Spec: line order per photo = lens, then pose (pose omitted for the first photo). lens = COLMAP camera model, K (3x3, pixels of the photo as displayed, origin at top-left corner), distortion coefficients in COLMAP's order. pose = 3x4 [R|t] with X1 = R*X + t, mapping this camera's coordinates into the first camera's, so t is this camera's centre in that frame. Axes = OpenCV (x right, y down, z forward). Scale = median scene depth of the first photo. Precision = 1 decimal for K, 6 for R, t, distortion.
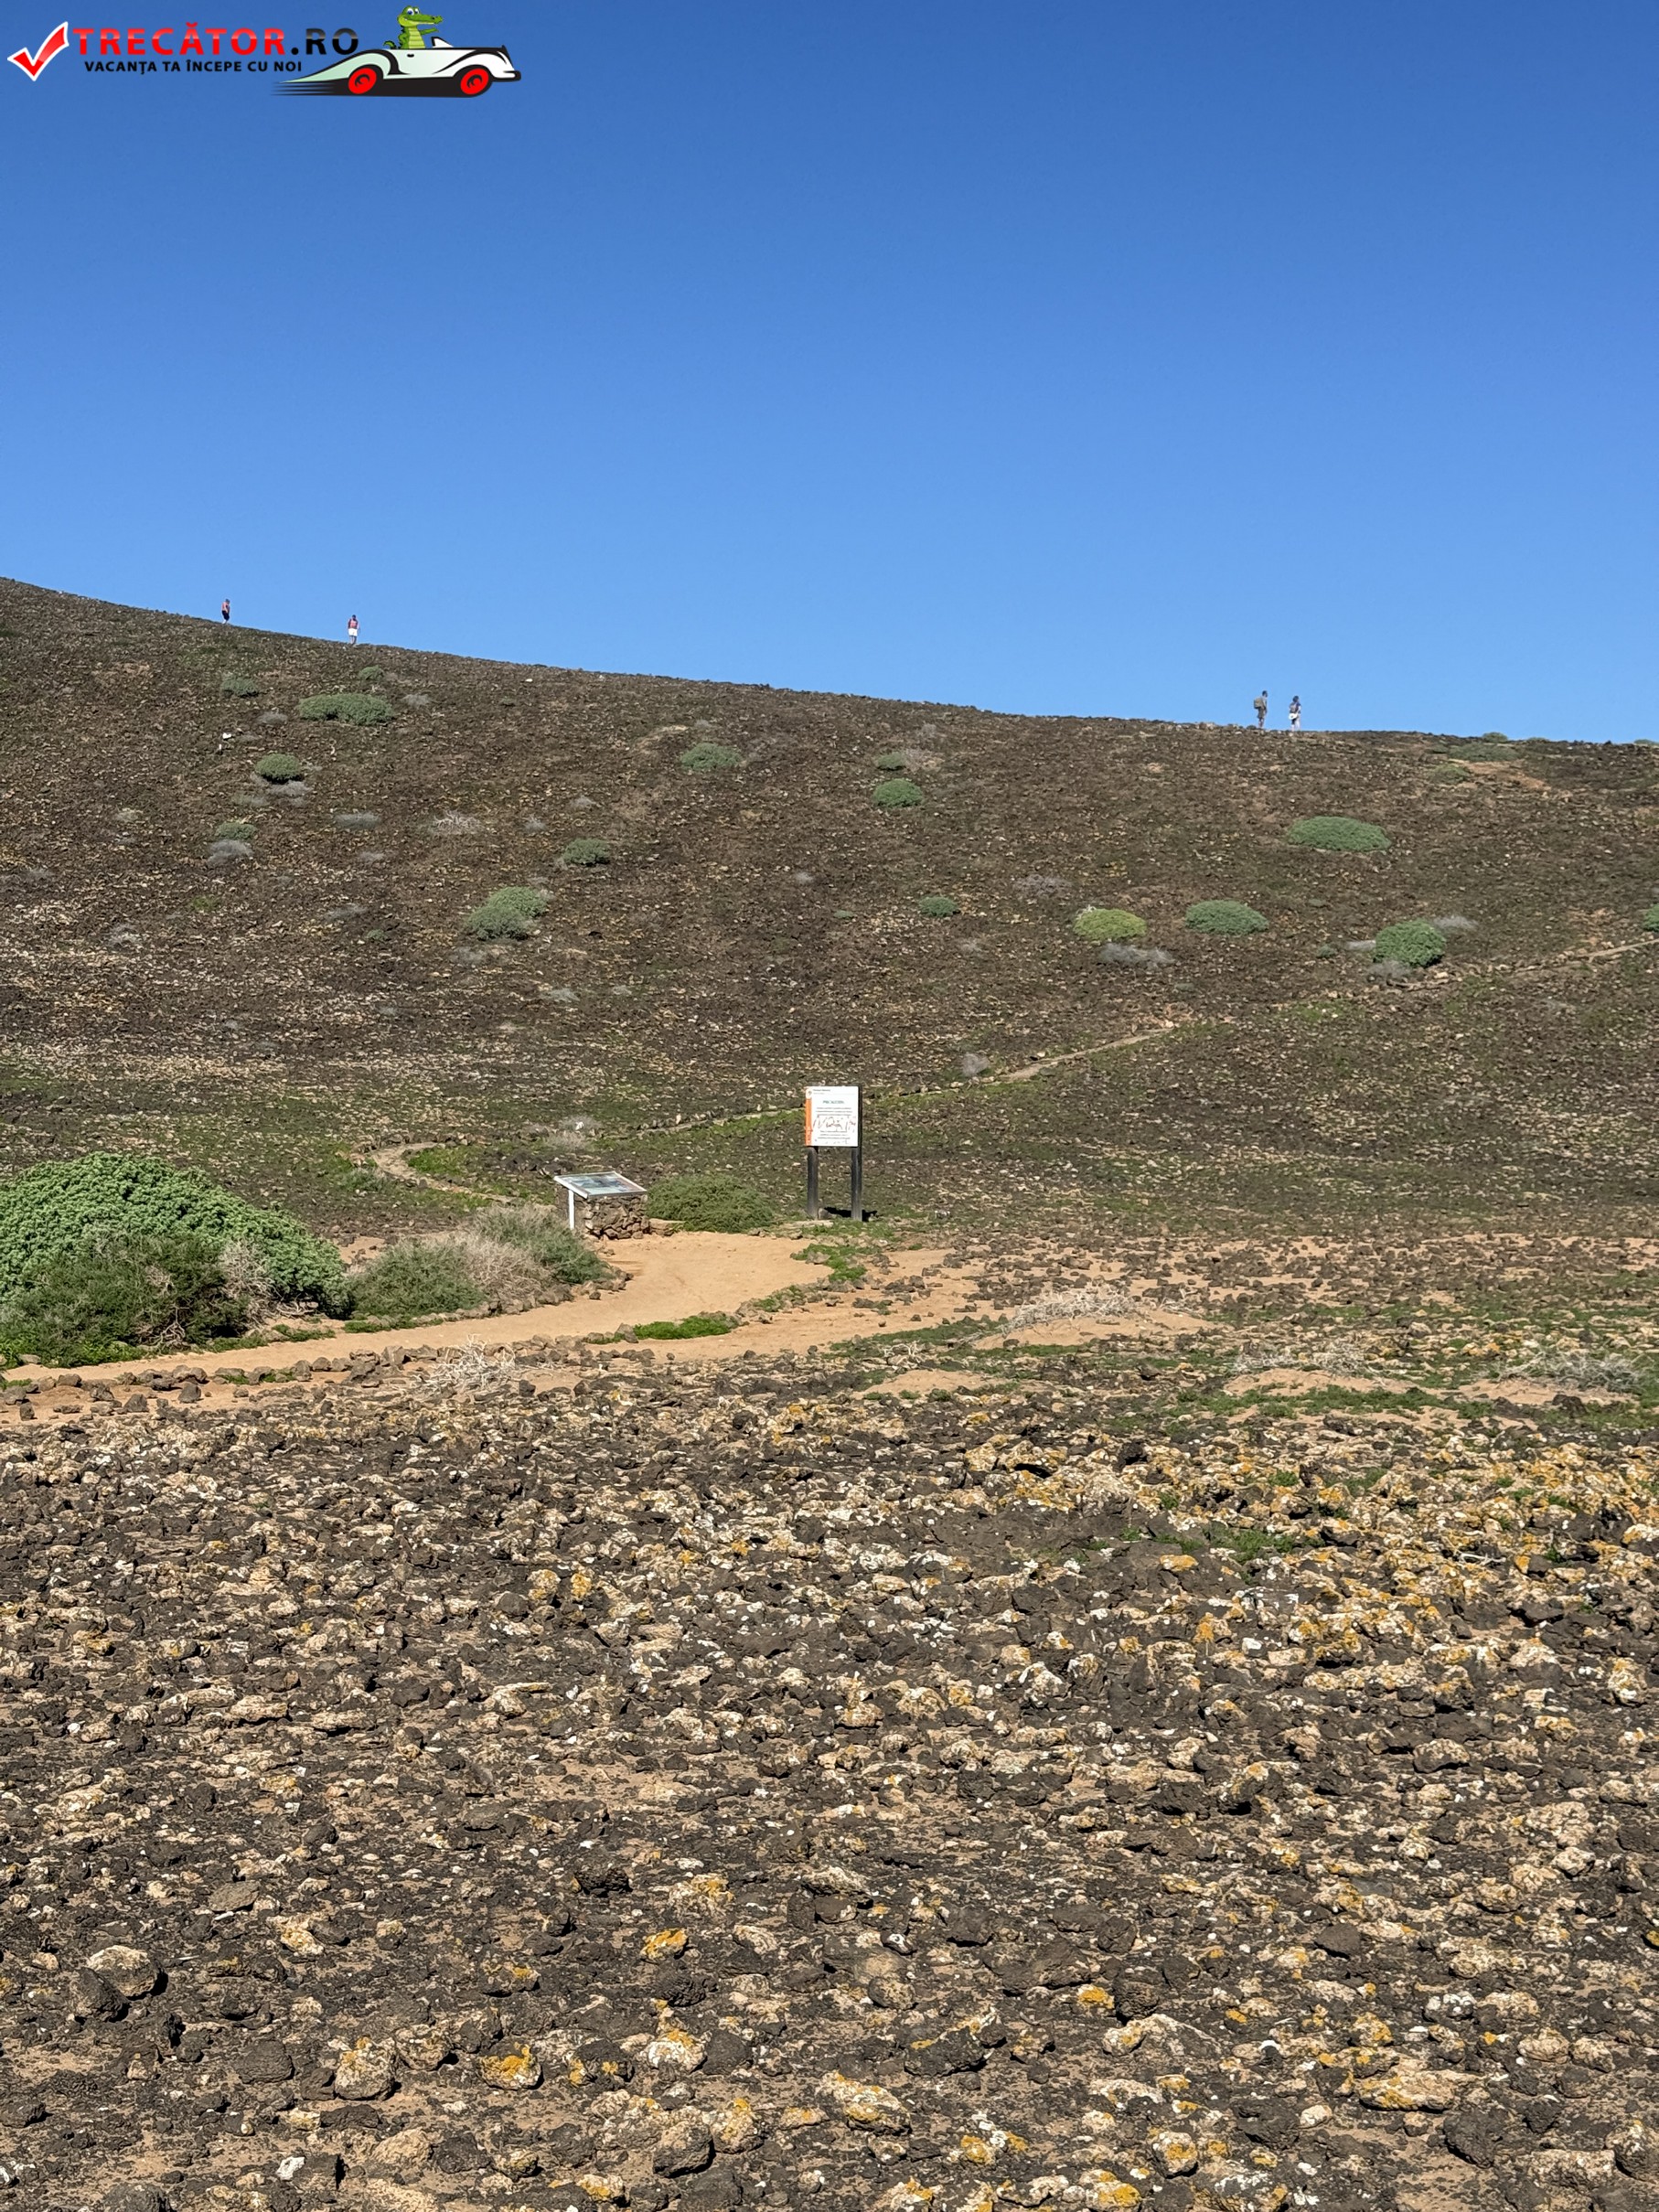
lens RADIAL K [[3130.2, 0, 829.5], [0, 3130.2, 1106.0], [0, 0, 1]] dist [0.004678, 0.004974]
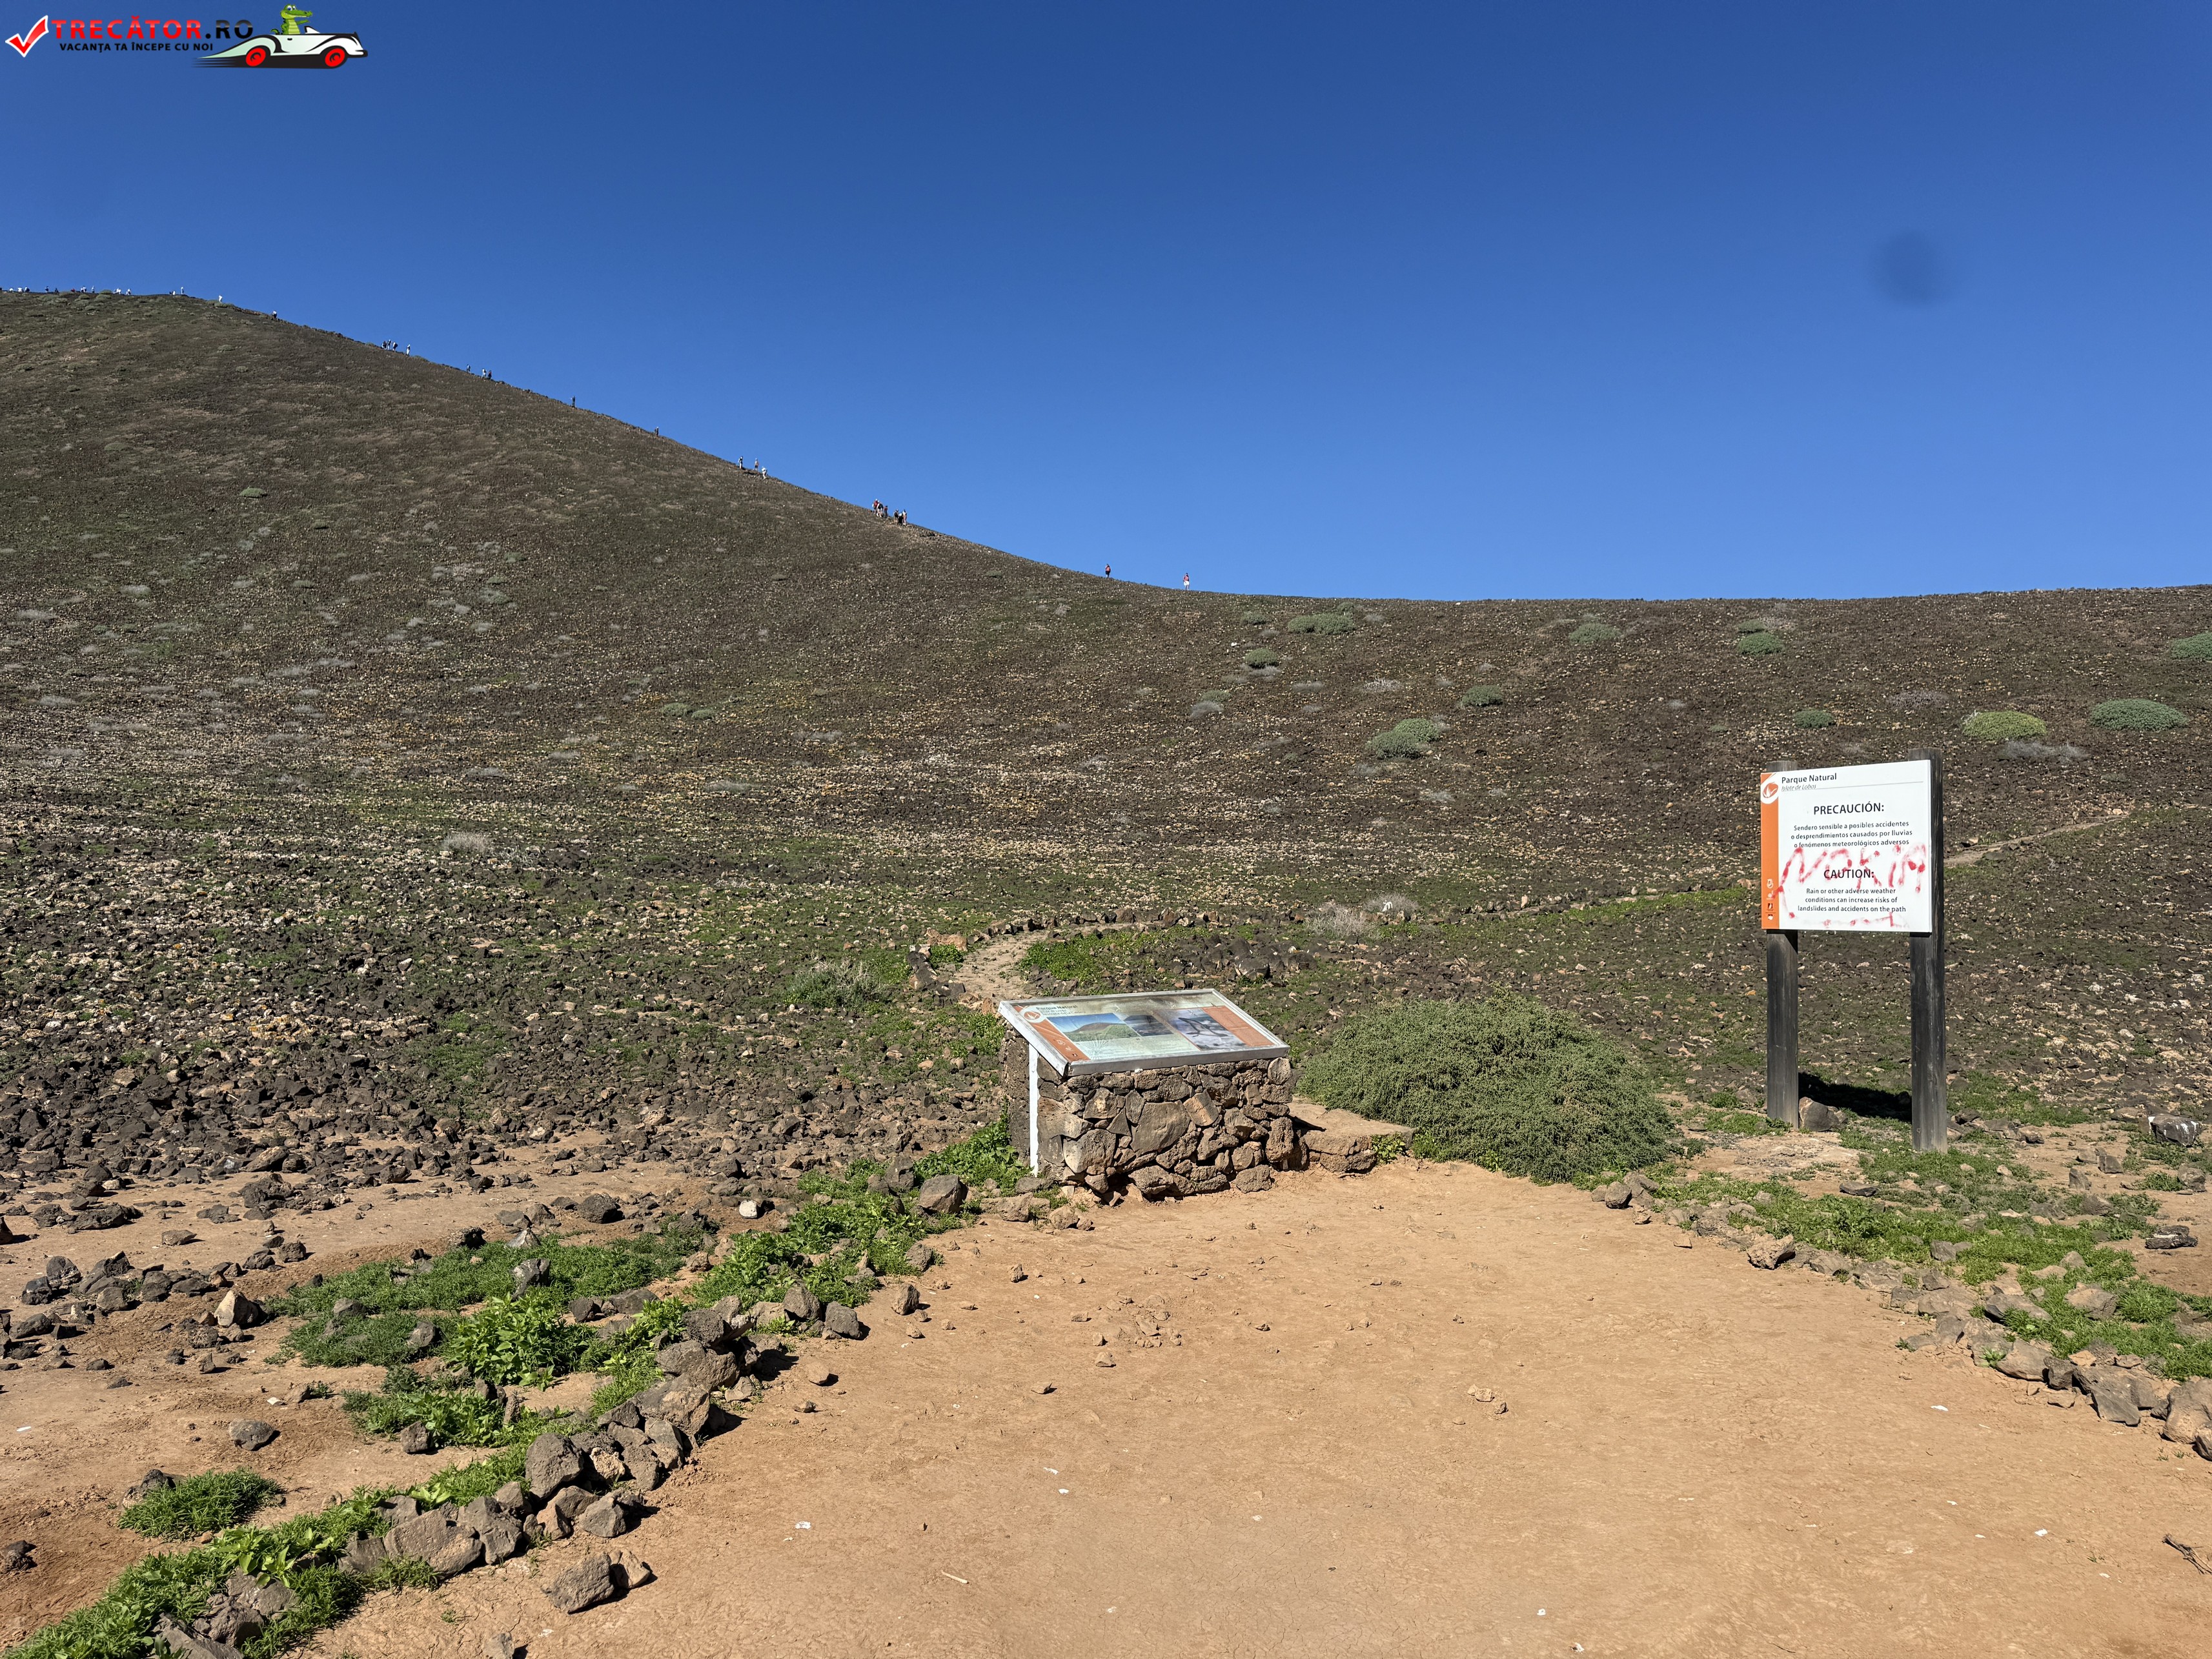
lens RADIAL K [[1545.7, 0, 1105.4], [0, 1545.7, 840.5], [0, 0, 1]] dist [0.089793, -0.161461]
pose [[0.939100, -0.006136, -0.343590, -0.009519], [-0.011302, 0.998748, -0.048727, 0.006775], [0.343459, 0.049643, 0.937855, 0.444322]]
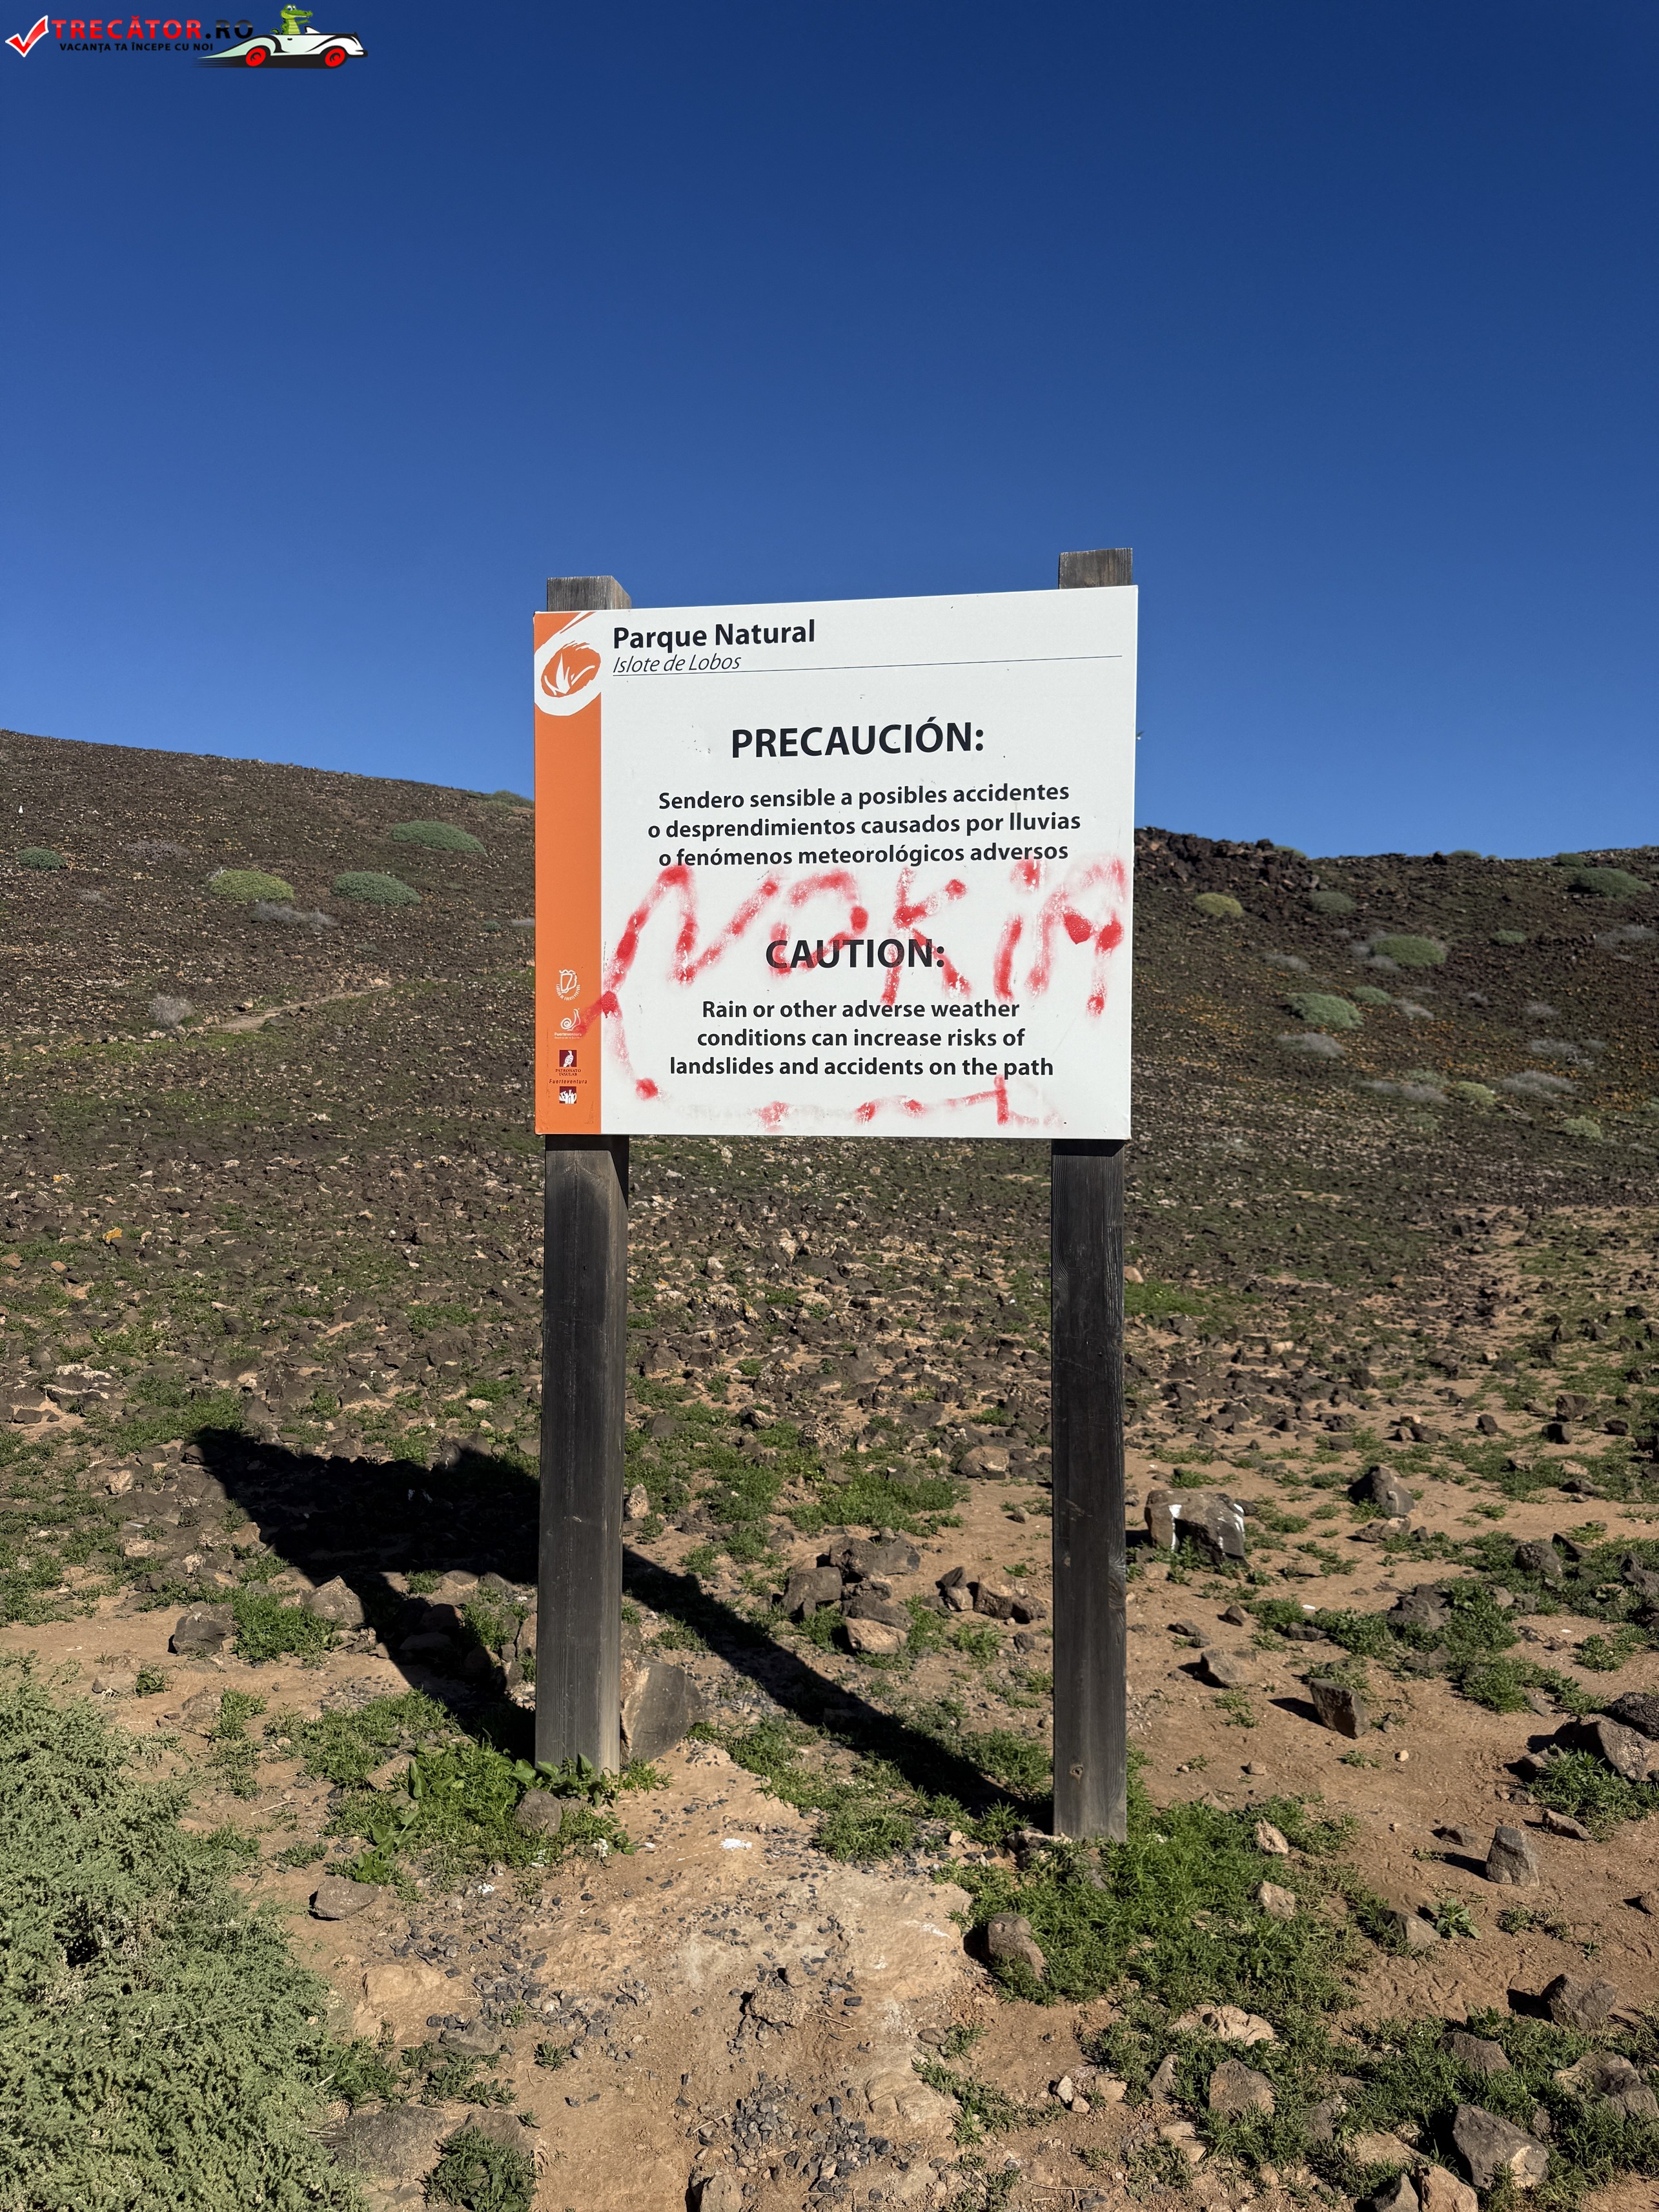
lens RADIAL K [[1545.7, 0, 798.1], [0, 1545.7, 1113.6], [0, 0, 1]] dist [0.089793, -0.161461]
pose [[0.852842, -0.002101, 0.522165, -0.016148], [-0.002336, 0.999967, 0.007840, 0.006417], [-0.522164, -0.007906, 0.852809, 0.528992]]
